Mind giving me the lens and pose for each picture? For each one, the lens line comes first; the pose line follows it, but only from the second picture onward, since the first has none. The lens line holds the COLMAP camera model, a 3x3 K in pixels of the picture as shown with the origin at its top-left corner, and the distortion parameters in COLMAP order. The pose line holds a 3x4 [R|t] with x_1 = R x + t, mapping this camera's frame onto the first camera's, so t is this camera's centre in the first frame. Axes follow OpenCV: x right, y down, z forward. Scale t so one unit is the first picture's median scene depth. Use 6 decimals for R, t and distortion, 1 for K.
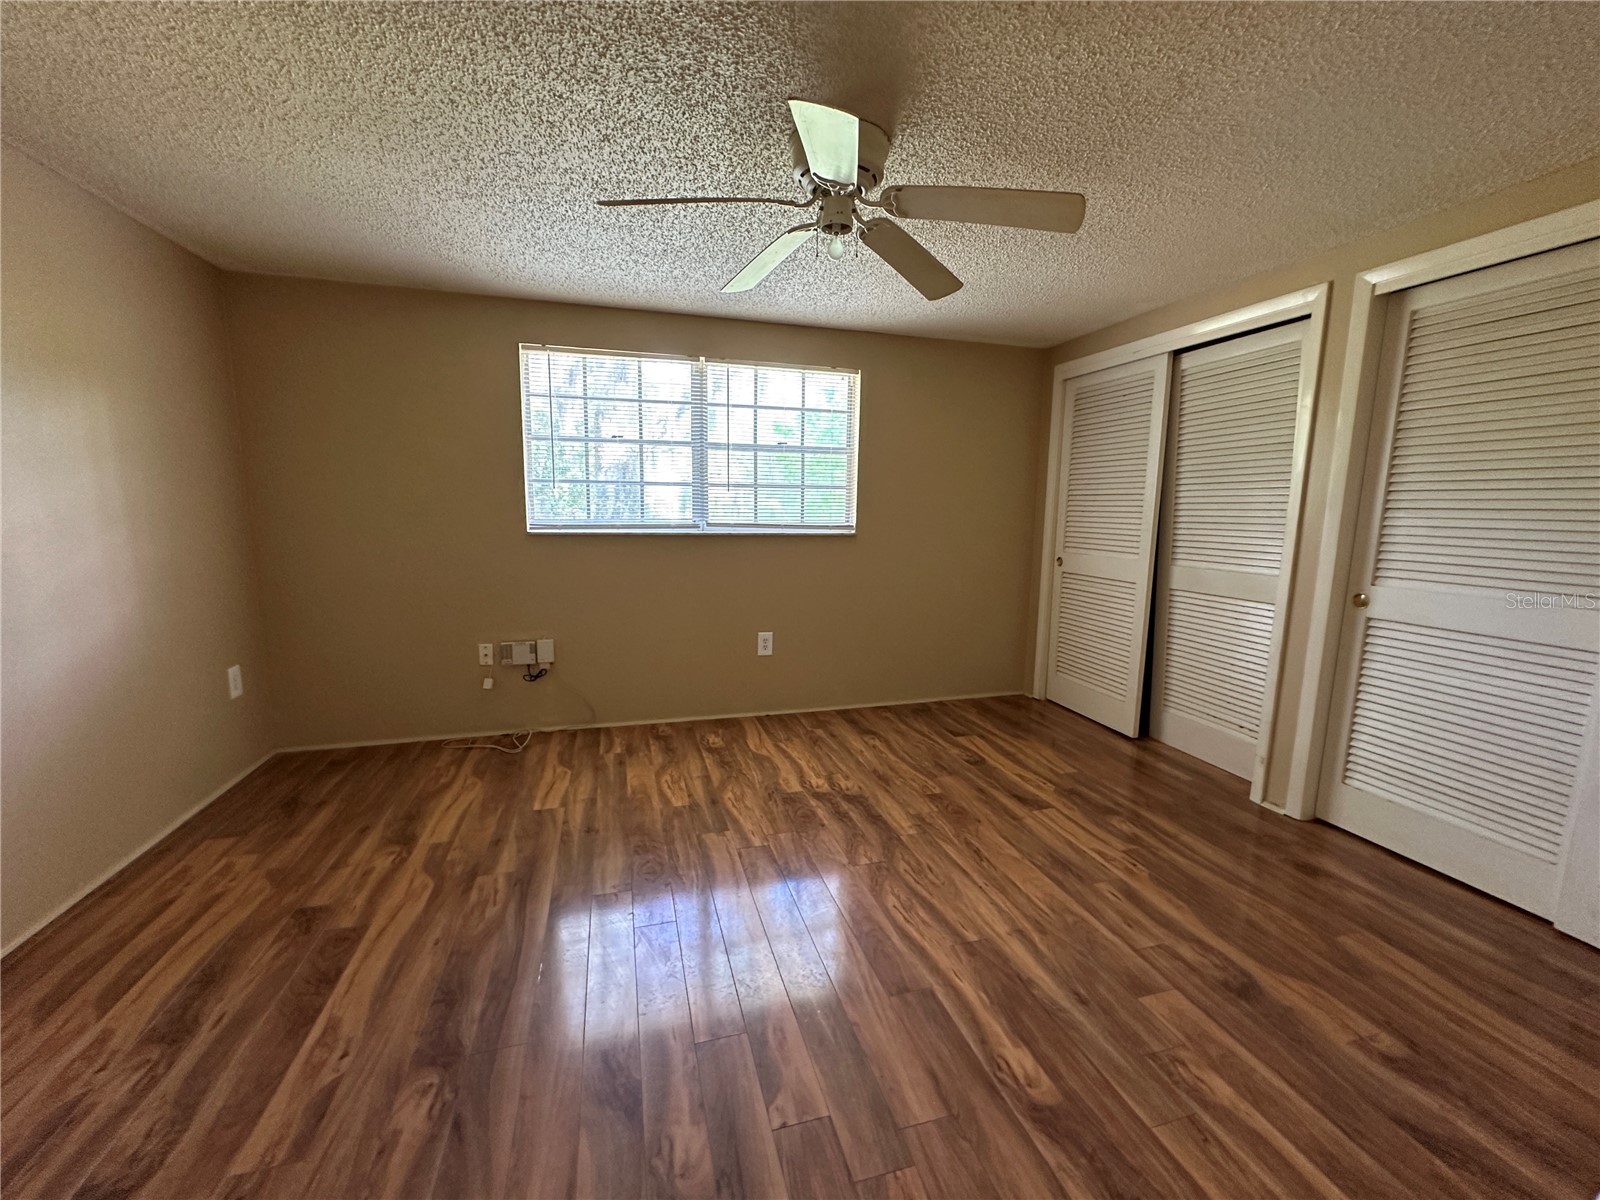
lens RADIAL K [[639.7, 0, 800.6], [0, 639.7, 599.3], [0, 0, 1]] dist [-0.006264, 0.001395]
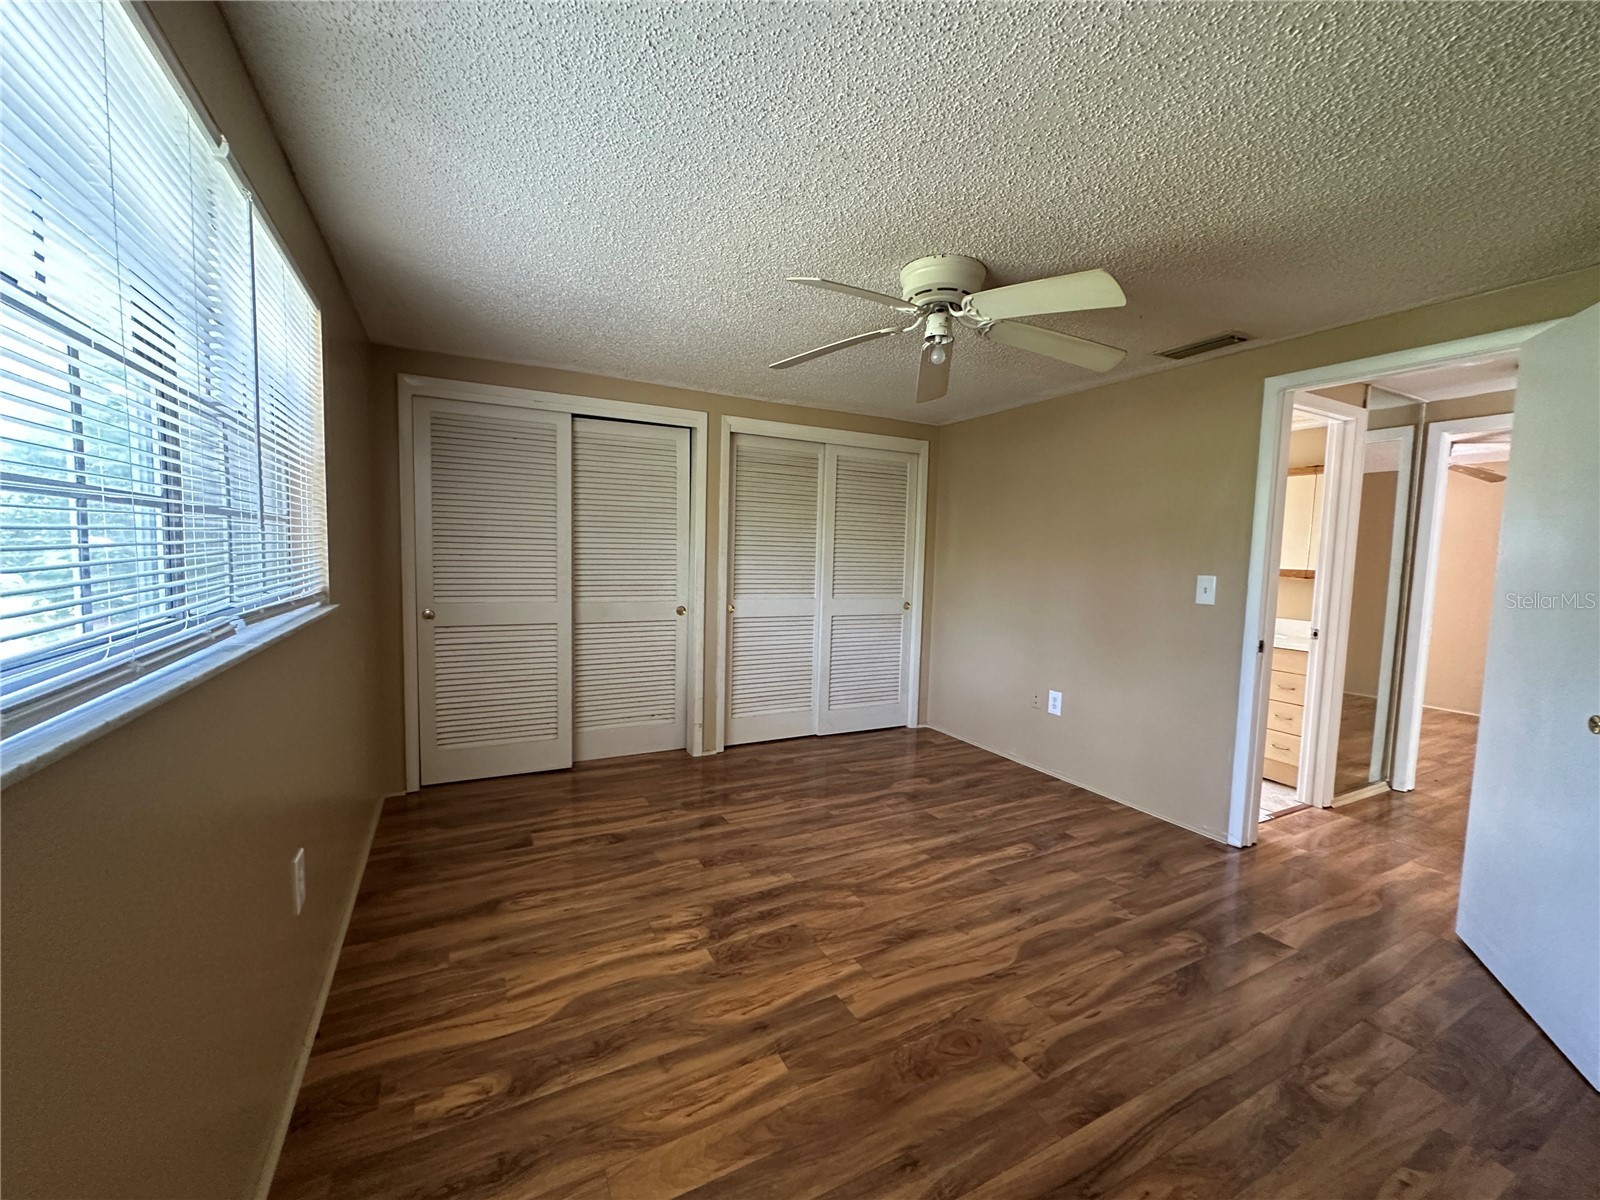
lens RADIAL K [[639.7, 0, 797.5], [0, 639.7, 600.2], [0, 0, 1]] dist [-0.006264, 0.001395]
pose [[-0.197826, -0.092773, 0.975837, -0.729441], [0.115004, 0.986439, 0.117096, -0.178294], [-0.973467, 0.135390, -0.184474, 1.022852]]
